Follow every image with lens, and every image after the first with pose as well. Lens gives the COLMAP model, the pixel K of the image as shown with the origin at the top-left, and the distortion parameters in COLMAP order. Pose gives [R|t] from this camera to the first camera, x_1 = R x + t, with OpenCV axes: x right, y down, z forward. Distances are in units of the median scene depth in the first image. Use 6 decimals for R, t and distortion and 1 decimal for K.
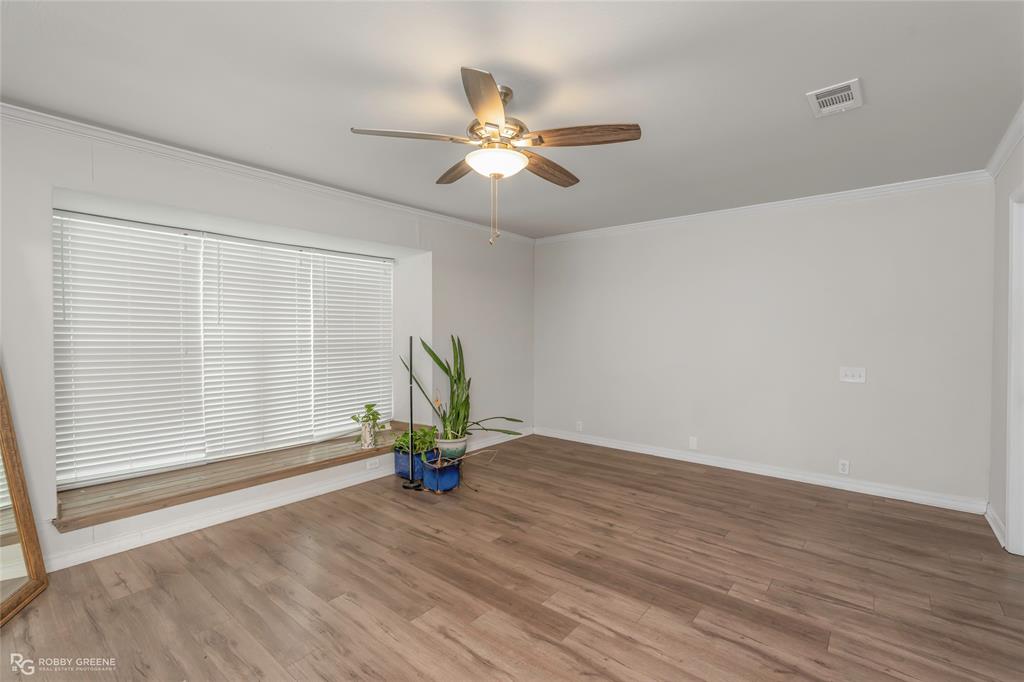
lens RADIAL K [[458.4, 0, 511.3], [0, 458.4, 336.4], [0, 0, 1]] dist [-0.000214, 0.000320]
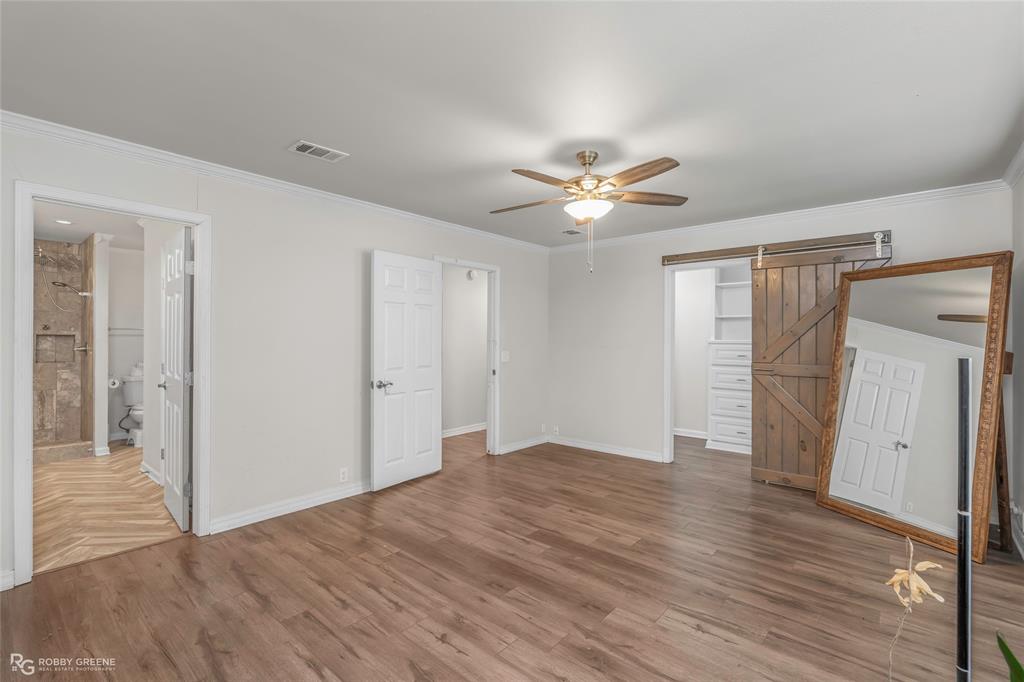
lens RADIAL K [[458.4, 0, 511.3], [0, 458.4, 336.4], [0, 0, 1]] dist [-0.000214, 0.000320]
pose [[-0.999640, -0.004915, 0.026380, 0.134493], [-0.004788, 0.999977, 0.004893, -0.022086], [-0.026403, 0.004765, -0.999640, 2.082967]]
